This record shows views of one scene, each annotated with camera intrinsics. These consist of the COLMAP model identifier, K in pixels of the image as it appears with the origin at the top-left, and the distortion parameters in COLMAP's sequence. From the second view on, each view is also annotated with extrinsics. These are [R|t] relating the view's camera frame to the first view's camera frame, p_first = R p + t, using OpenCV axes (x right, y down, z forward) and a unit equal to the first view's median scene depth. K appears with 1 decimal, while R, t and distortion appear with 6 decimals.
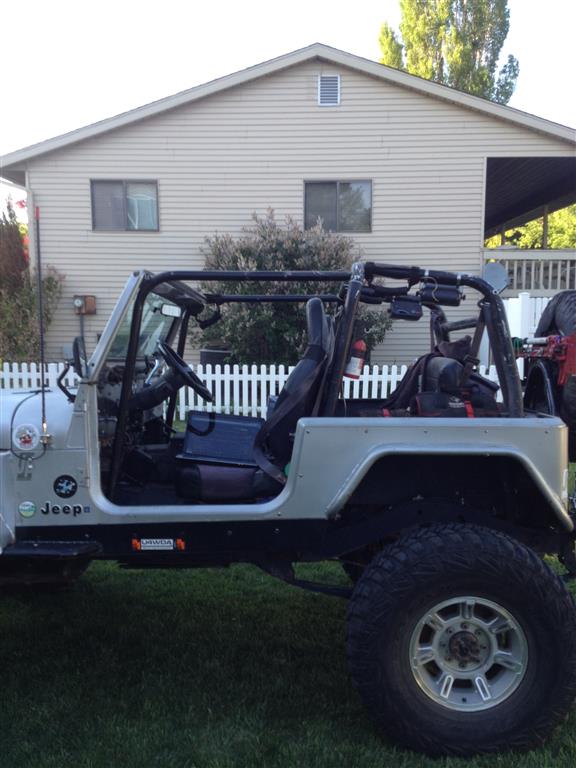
lens RADIAL K [[755.5, 0, 355.4], [0, 755.5, 363.4], [0, 0, 1]] dist [0.010889, 0.195063]
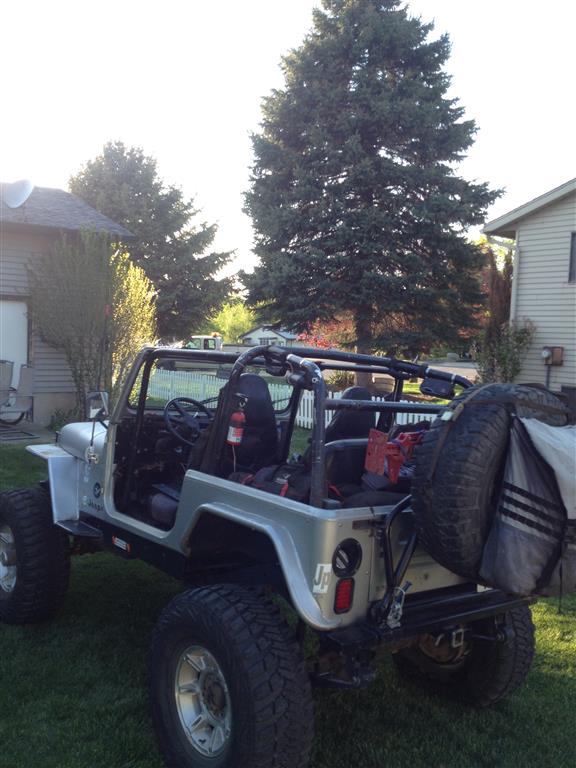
lens RADIAL K [[769.2, 0, 288.0], [0, 769.2, 384.0], [0, 0, 1]] dist [0.059497, 0.003738]
pose [[0.649703, 0.071732, -0.756796, 0.199457], [-0.095150, 0.995382, 0.012661, -0.019422], [0.754210, 0.063783, 0.653529, 0.061033]]
